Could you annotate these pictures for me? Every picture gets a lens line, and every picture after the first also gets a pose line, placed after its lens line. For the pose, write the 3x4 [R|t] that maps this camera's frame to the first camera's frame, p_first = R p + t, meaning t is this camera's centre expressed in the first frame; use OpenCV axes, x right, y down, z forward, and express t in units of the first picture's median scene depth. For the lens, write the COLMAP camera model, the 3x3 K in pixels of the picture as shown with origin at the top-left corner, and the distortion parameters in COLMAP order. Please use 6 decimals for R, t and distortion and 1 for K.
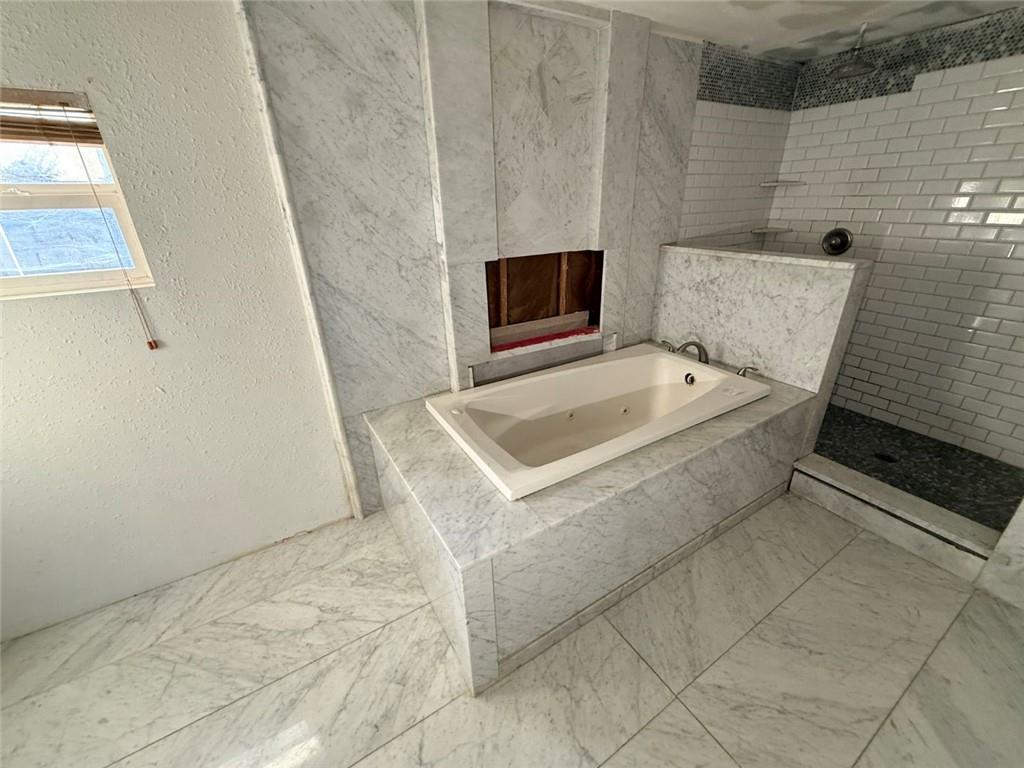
lens RADIAL K [[413.9, 0, 517.0], [0, 413.9, 385.4], [0, 0, 1]] dist [-0.002788, 0.000004]
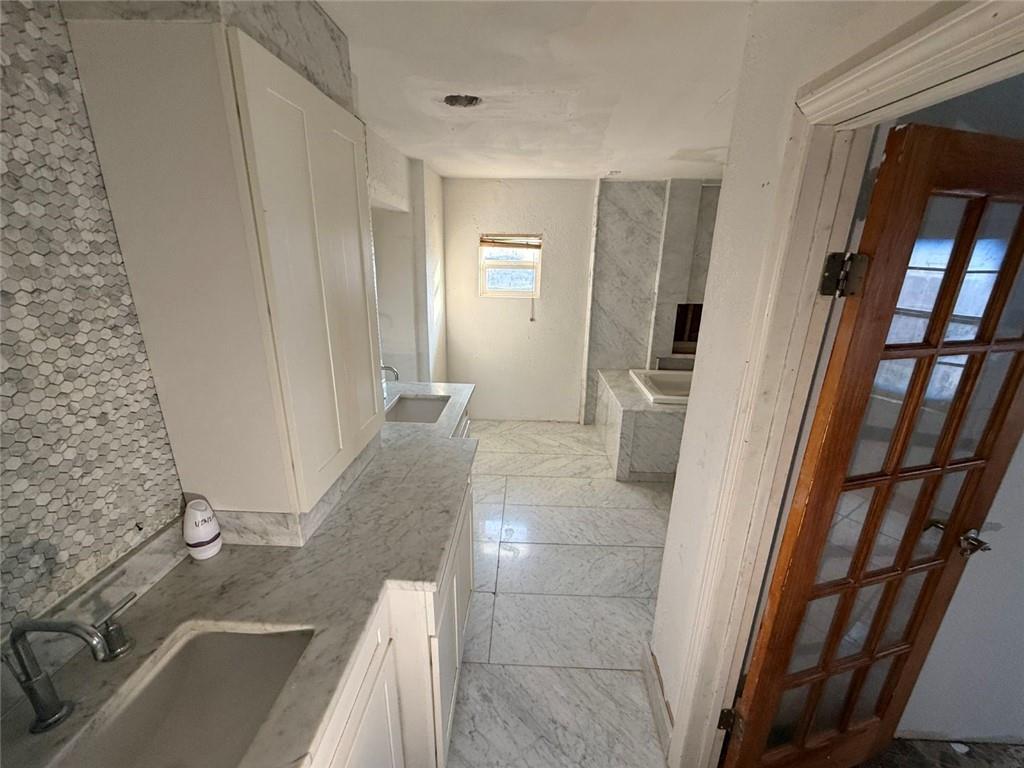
lens RADIAL K [[413.9, 0, 511.8], [0, 413.9, 383.9], [0, 0, 1]] dist [-0.002788, 0.000004]
pose [[0.826634, 0.201786, -0.525318, 0.402174], [-0.258685, 0.965280, -0.036277, 0.356970], [0.499759, 0.165880, 0.850132, -1.037468]]
